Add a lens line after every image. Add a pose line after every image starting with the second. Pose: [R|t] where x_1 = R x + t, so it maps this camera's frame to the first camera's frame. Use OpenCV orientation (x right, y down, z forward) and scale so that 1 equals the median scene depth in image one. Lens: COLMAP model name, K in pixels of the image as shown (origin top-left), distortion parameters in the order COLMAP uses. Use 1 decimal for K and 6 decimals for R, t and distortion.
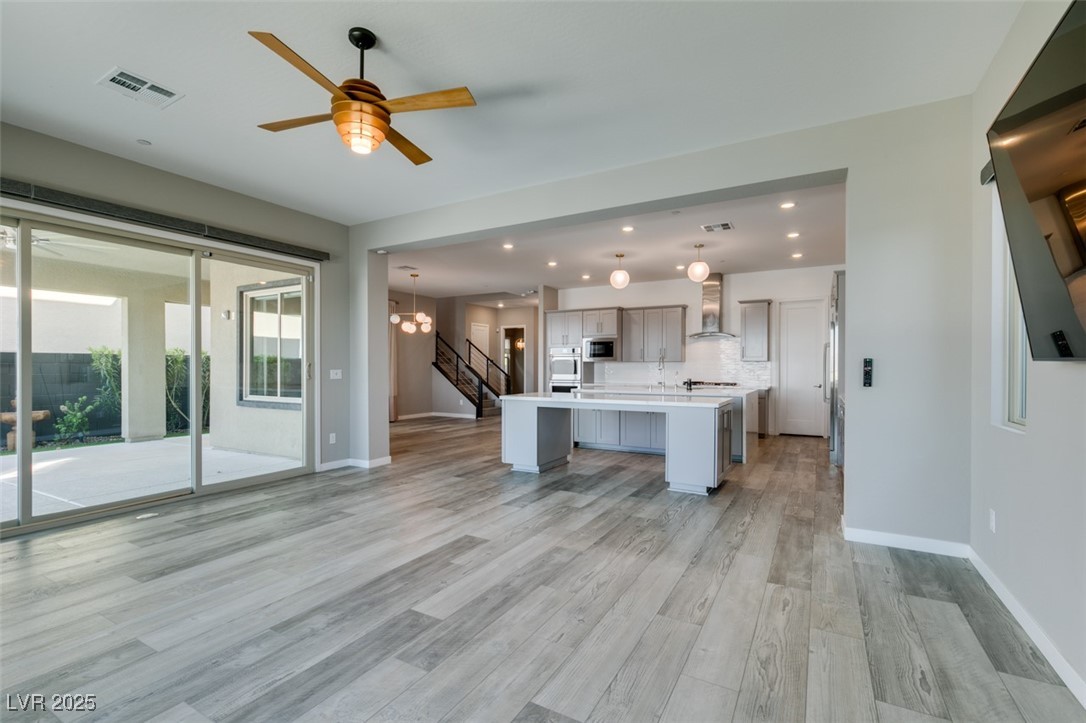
lens RADIAL K [[487.7, 0, 541.0], [0, 487.7, 369.6], [0, 0, 1]] dist [0.004064, 0.000019]
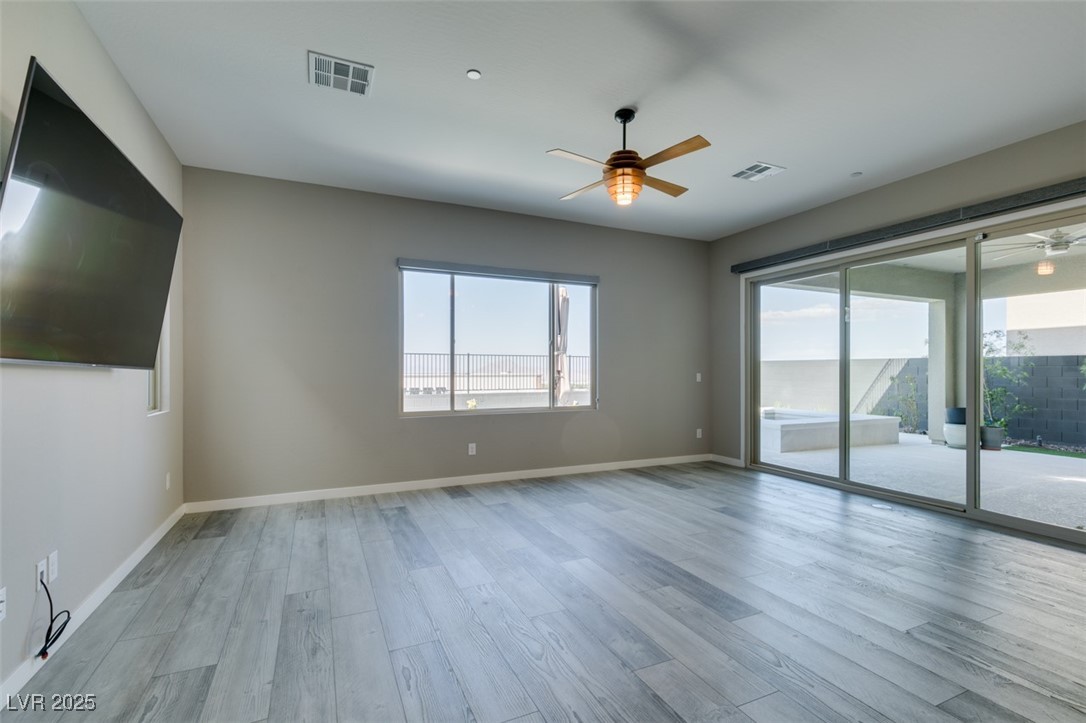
lens RADIAL K [[487.7, 0, 541.0], [0, 487.7, 369.6], [0, 0, 1]] dist [0.004064, 0.000019]
pose [[-0.579480, -0.001286, -0.814986, 0.415489], [-0.005656, 0.999981, 0.002444, -0.003776], [0.814967, 0.006026, -0.579476, 0.801610]]
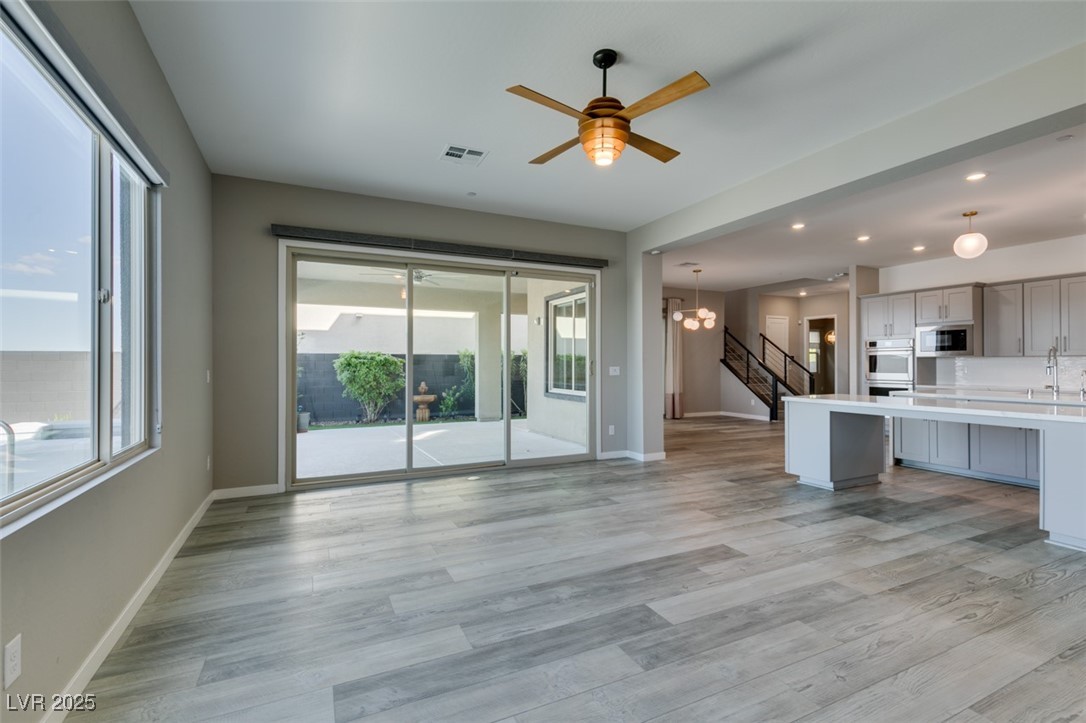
lens RADIAL K [[486.0, 0, 537.4], [0, 486.0, 362.5], [0, 0, 1]] dist [0.005408, -0.001071]
pose [[0.821820, -0.003049, -0.569739, 0.060698], [-0.001670, 0.999968, -0.007761, -0.000605], [0.569745, 0.007329, 0.821789, 0.020863]]
